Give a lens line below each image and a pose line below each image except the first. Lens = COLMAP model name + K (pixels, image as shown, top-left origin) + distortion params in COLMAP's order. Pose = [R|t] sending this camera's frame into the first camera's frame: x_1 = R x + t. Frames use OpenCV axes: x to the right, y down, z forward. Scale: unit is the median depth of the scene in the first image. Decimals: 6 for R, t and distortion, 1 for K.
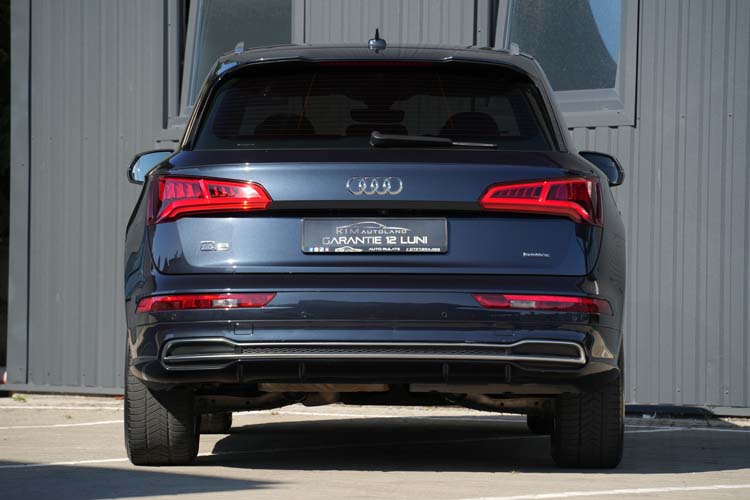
lens RADIAL K [[4630.8, 0, 377.6], [0, 4630.8, 250.3], [0, 0, 1]] dist [0.671352, 0.000000]
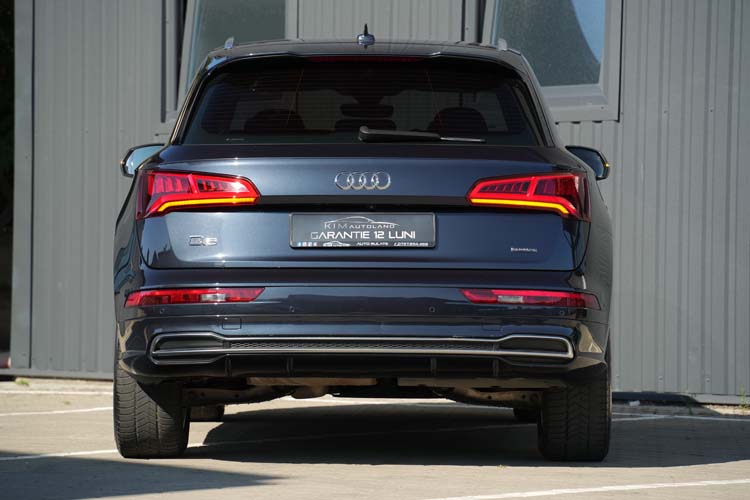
lens RADIAL K [[3955.1, 0, 371.2], [0, 3955.1, 248.9], [0, 0, 1]] dist [0.795427, 0.000000]
pose [[0.999998, 0.001135, -0.001777, 0.002661], [-0.001124, 0.999979, 0.006312, -0.004479], [0.001784, -0.006310, 0.999978, 0.141416]]
